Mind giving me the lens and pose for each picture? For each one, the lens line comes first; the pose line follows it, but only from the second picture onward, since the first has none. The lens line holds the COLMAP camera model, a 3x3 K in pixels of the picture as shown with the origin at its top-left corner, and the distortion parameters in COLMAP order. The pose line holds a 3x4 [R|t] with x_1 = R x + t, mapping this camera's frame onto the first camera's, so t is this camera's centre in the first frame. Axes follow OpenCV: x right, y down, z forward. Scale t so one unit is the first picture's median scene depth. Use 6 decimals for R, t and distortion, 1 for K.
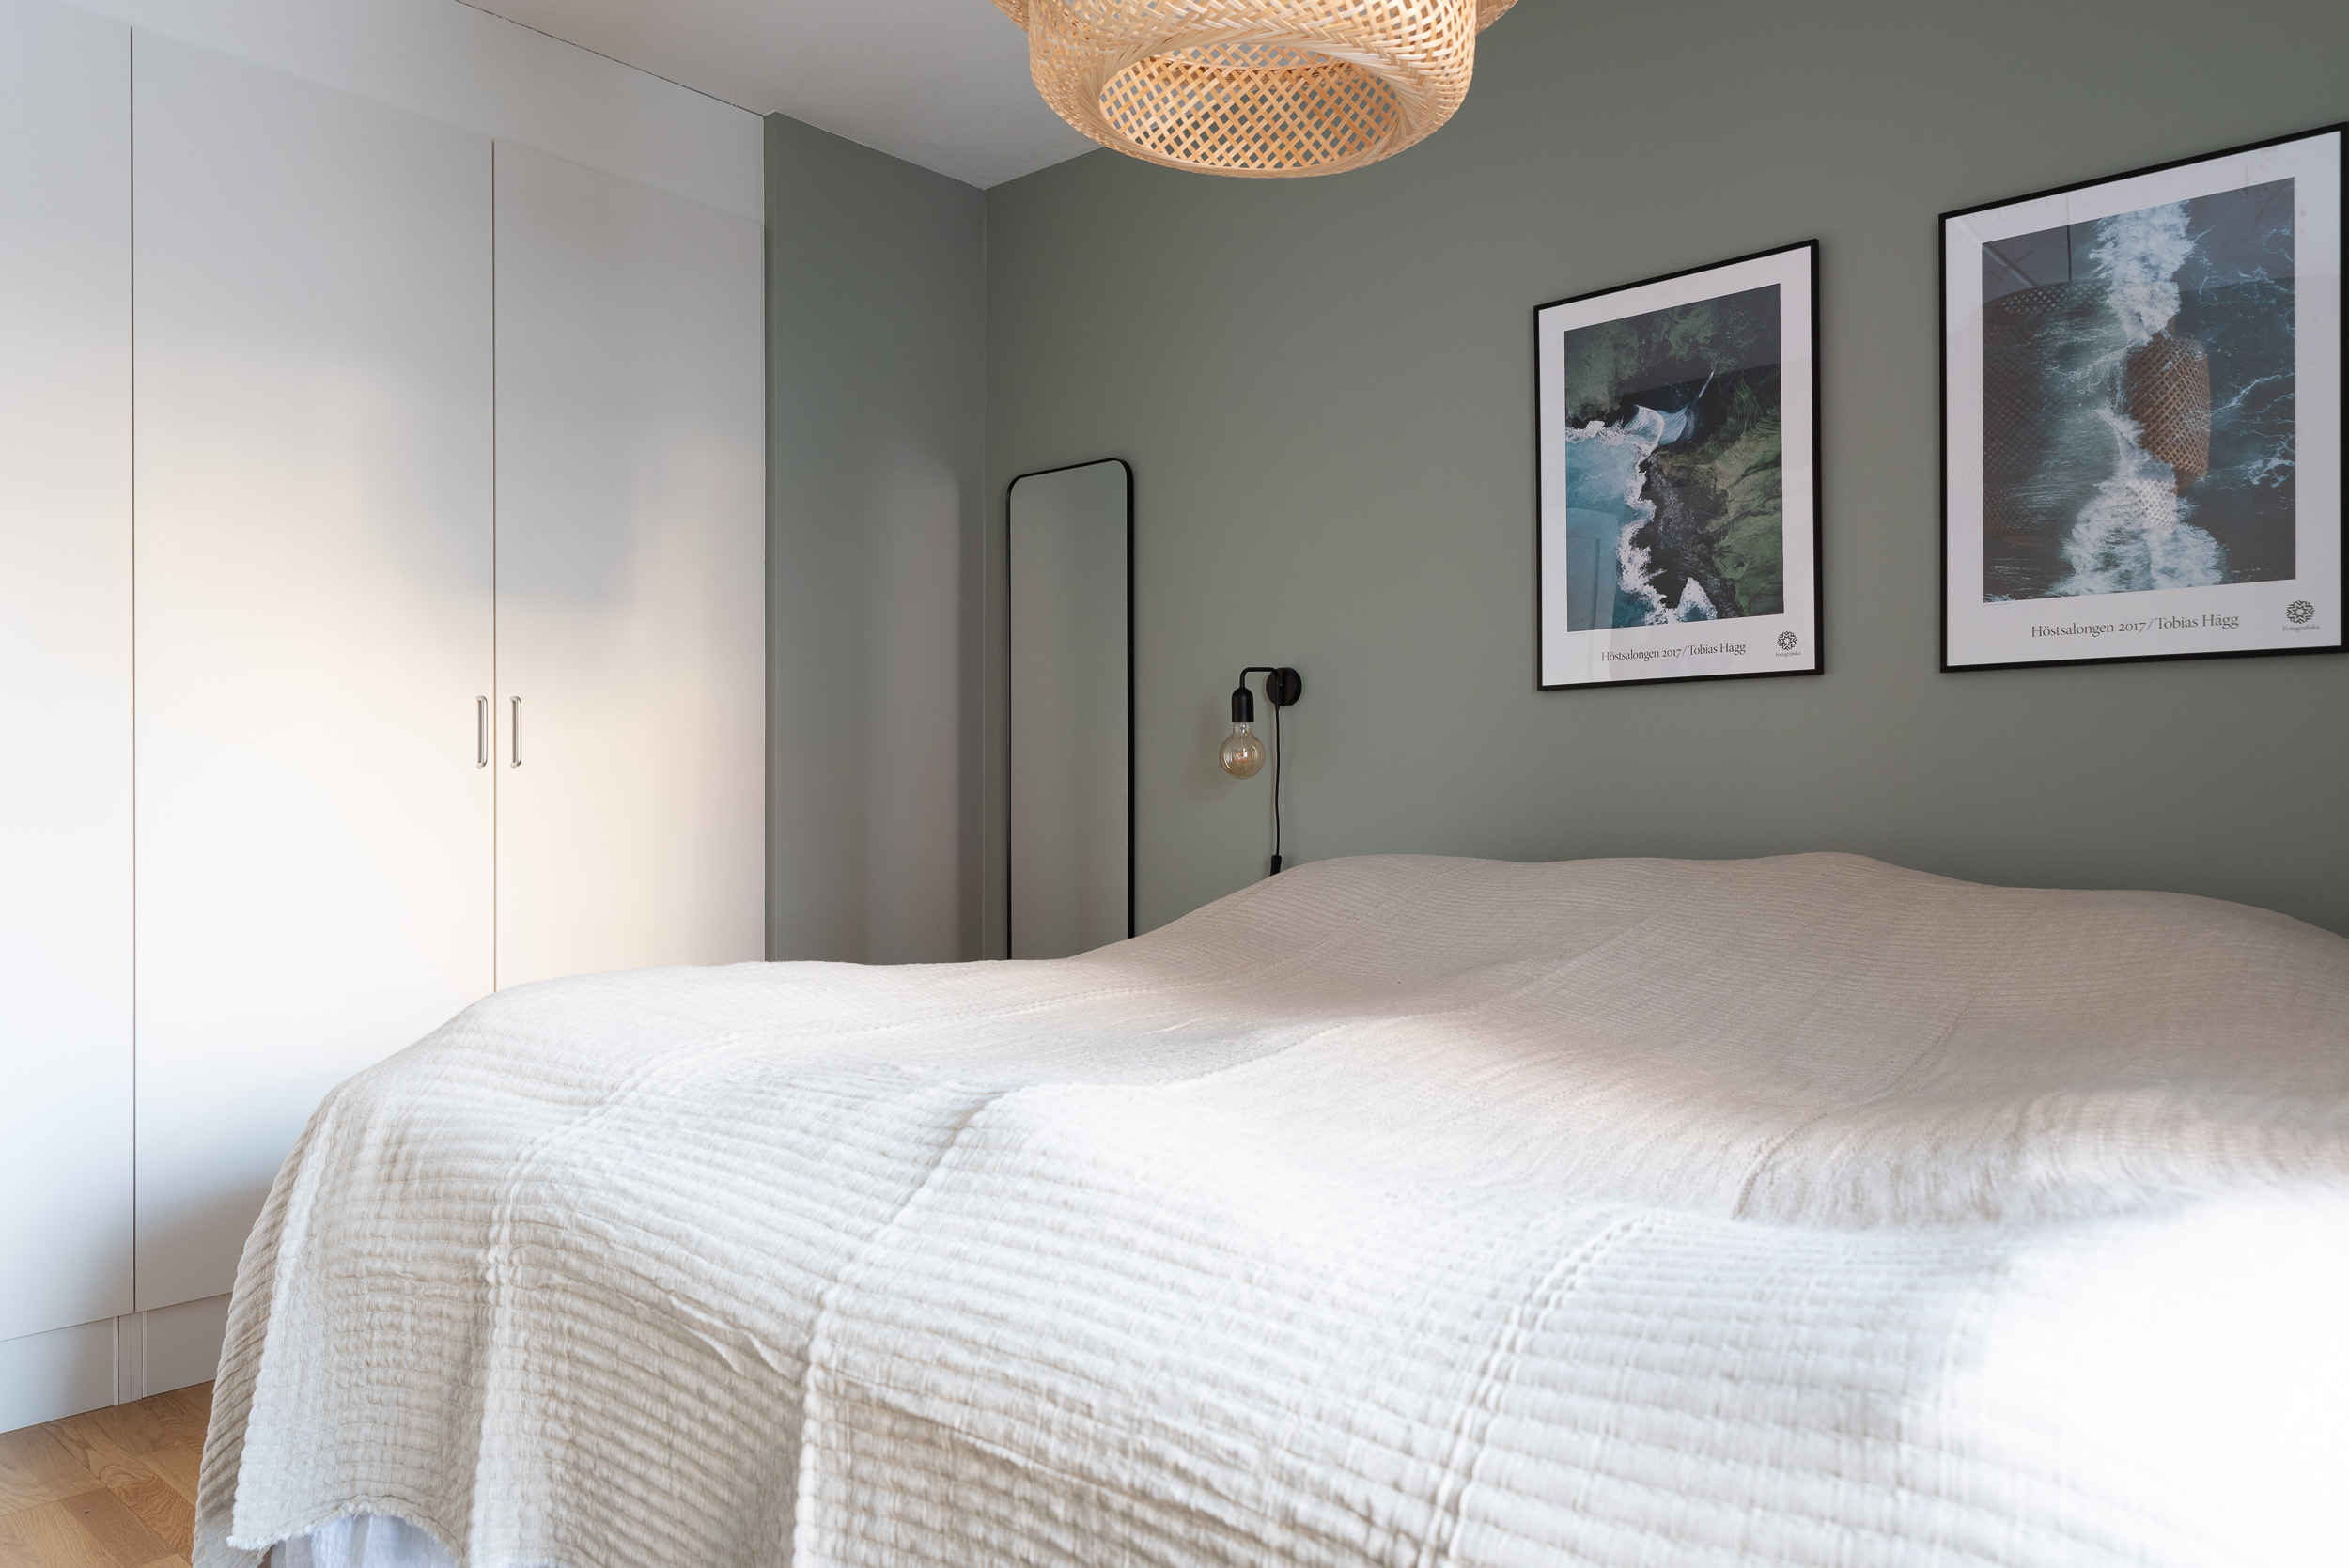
lens RADIAL K [[1584.1, 0, 1168.1], [0, 1584.1, 793.5], [0, 0, 1]] dist [0.003173, 0.001227]
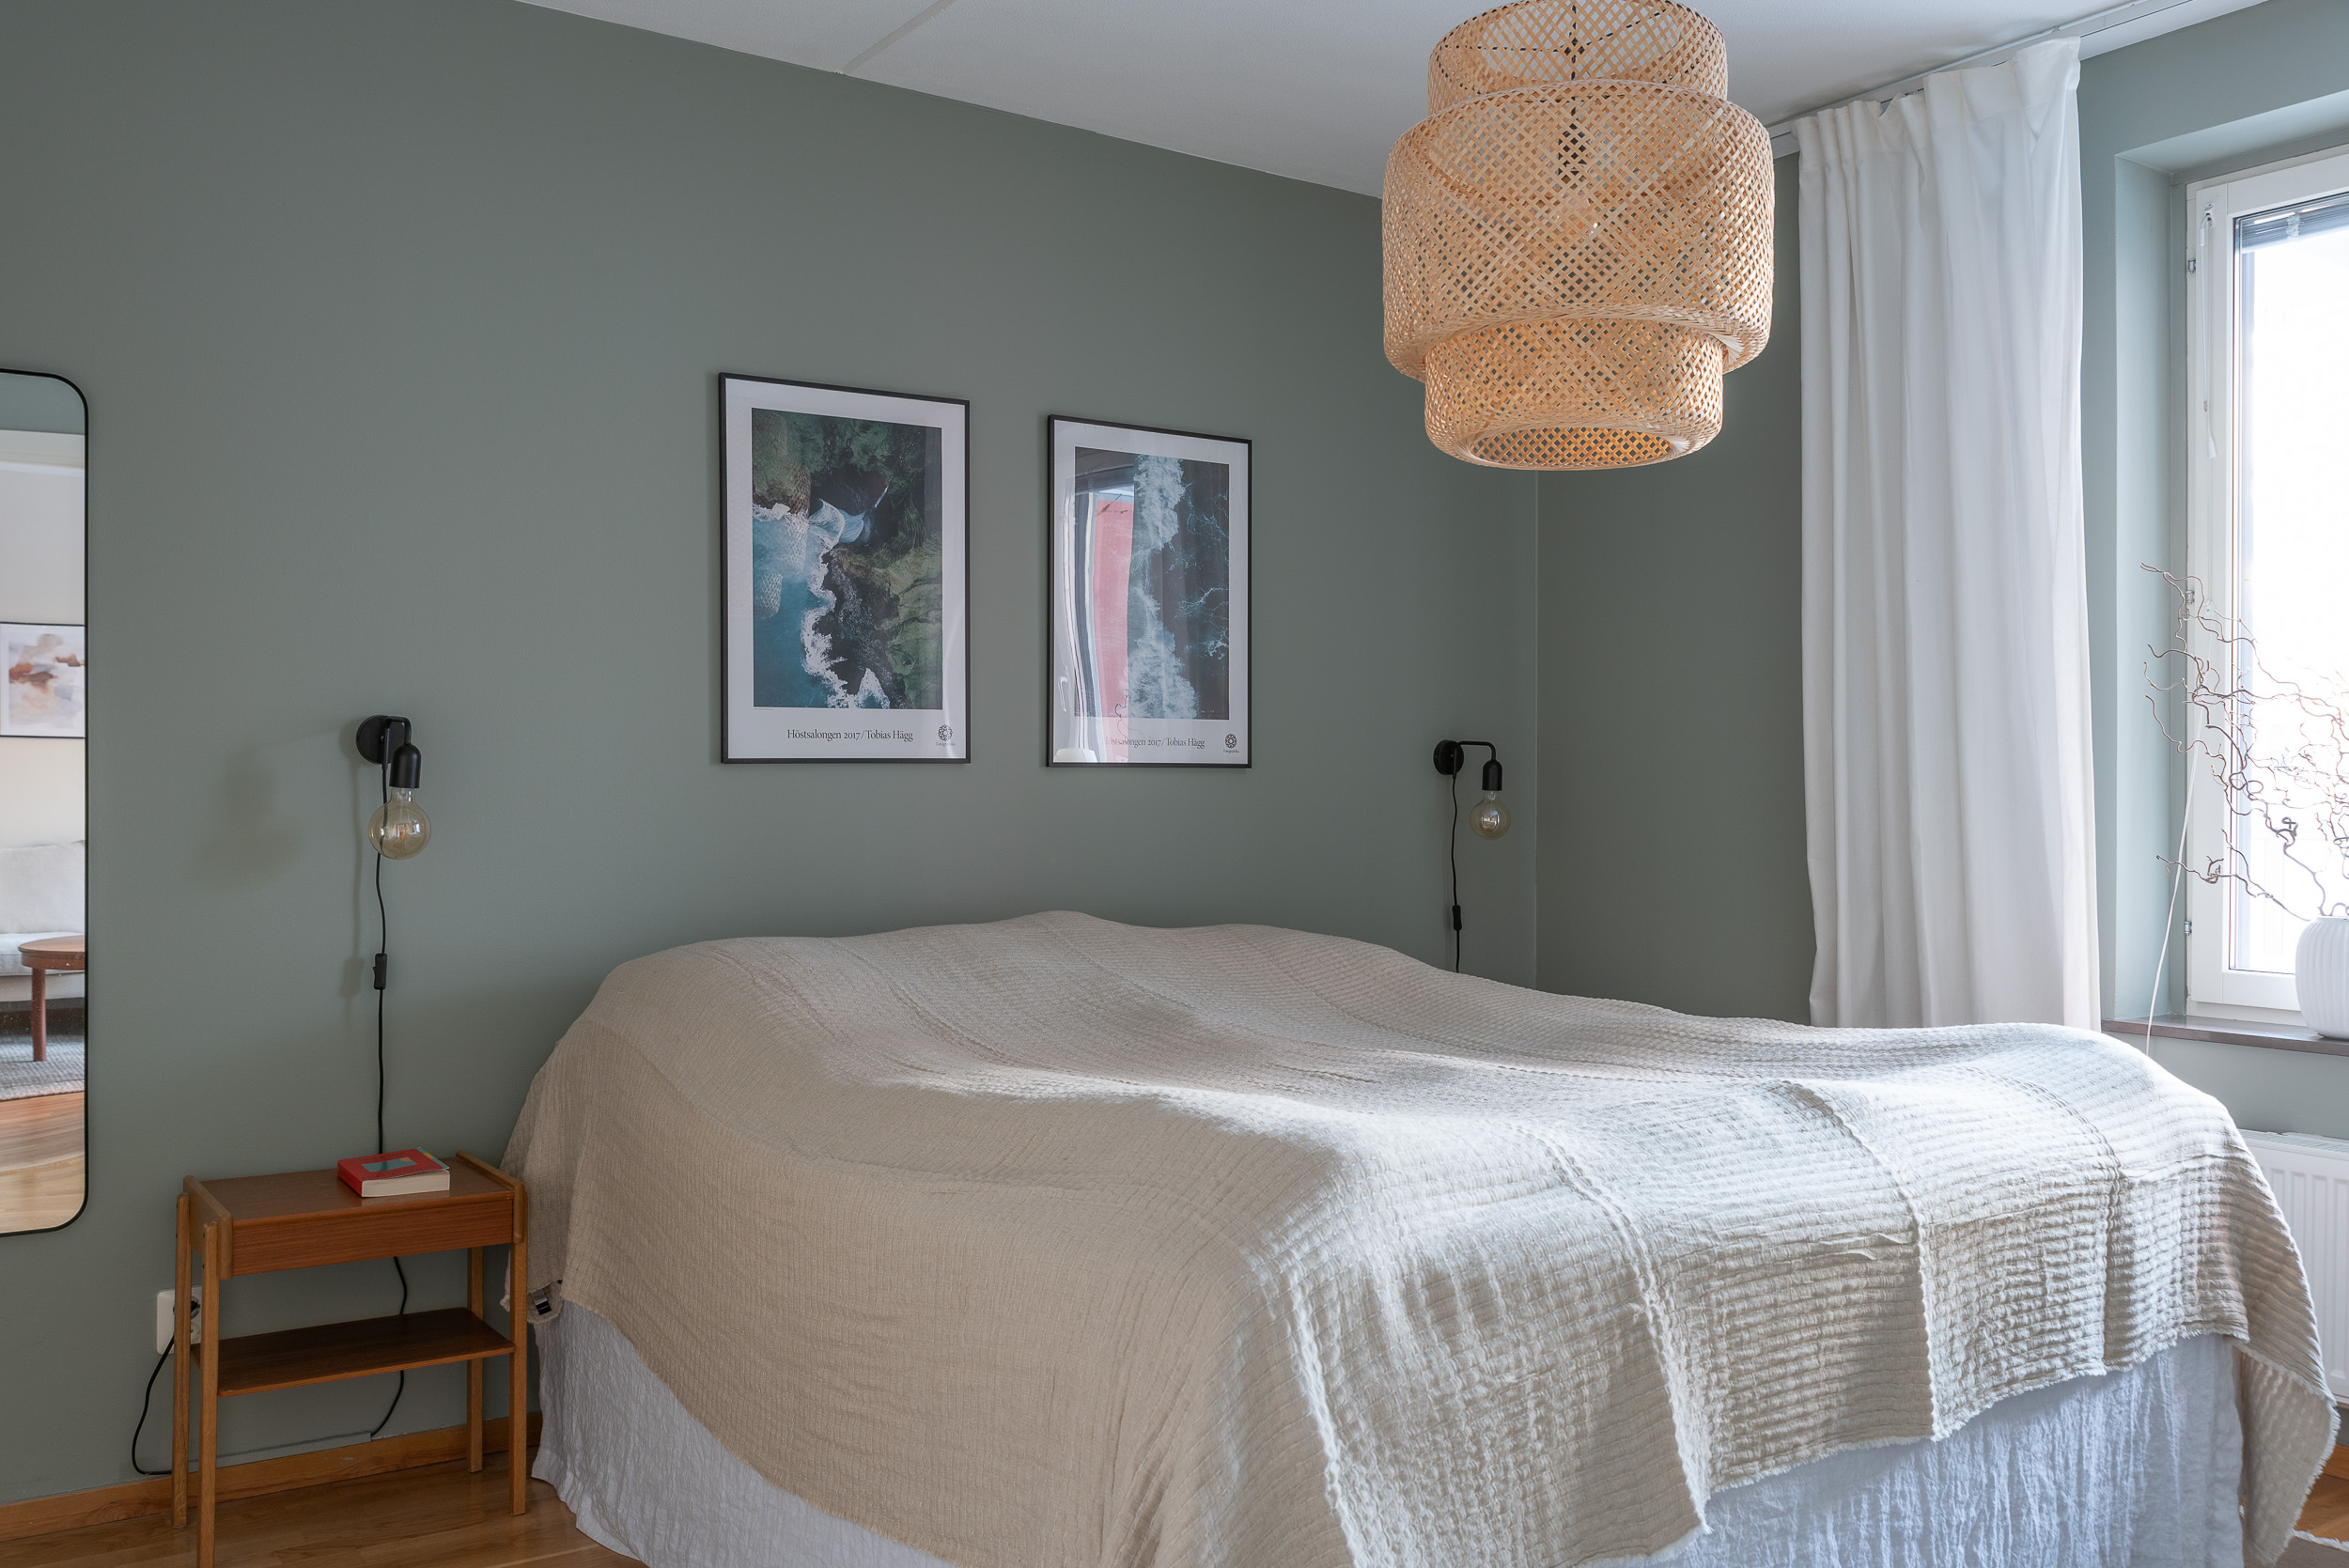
lens RADIAL K [[1990.5, 0, 1170.3], [0, 1990.5, 780.3], [0, 0, 1]] dist [-0.009356, -0.005264]
pose [[0.234891, 0.003852, 0.972014, -0.980273], [-0.002399, 0.999991, -0.003383, -0.055184], [-0.972019, -0.001537, 0.234898, 0.477473]]
